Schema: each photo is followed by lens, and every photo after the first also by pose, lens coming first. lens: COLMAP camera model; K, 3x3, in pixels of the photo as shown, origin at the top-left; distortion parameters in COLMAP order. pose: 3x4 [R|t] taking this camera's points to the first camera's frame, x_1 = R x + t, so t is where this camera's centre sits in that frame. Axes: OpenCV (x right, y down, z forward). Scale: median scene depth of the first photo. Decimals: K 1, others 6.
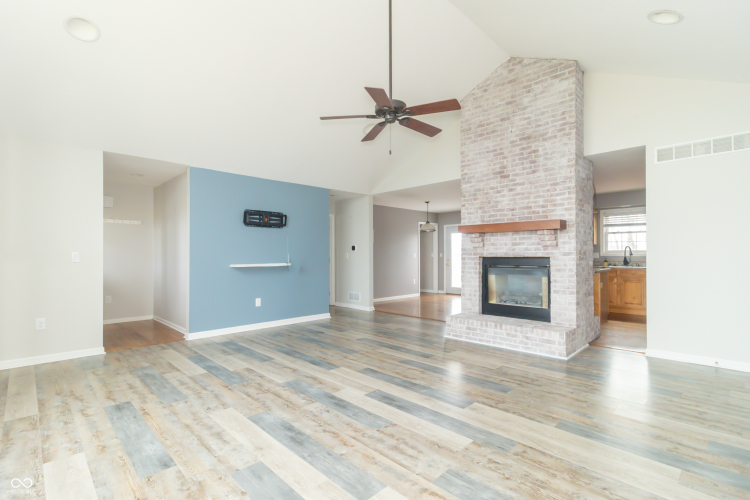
lens RADIAL K [[358.8, 0, 369.8], [0, 358.8, 250.4], [0, 0, 1]] dist [-0.000960, 0.000556]
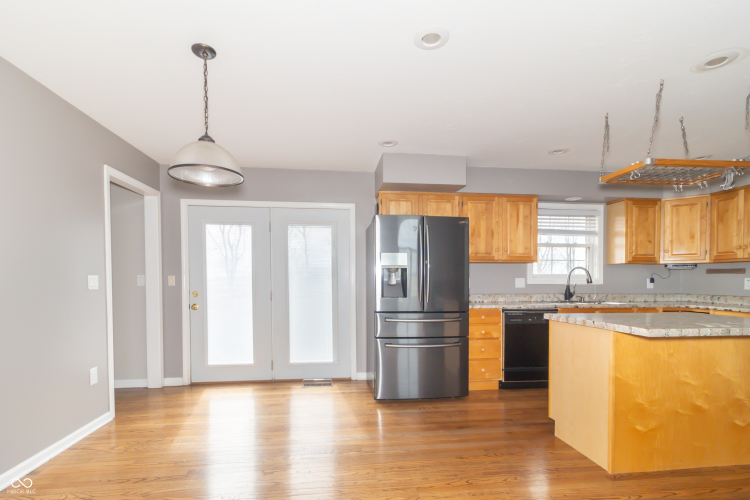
lens RADIAL K [[358.8, 0, 370.2], [0, 358.8, 292.1], [0, 0, 1]] dist [-0.000960, 0.000556]
pose [[0.606932, -0.015136, 0.794610, 0.076827], [-0.014006, 0.999460, 0.029737, 0.027298], [-0.794630, -0.029177, 0.606392, 1.558248]]
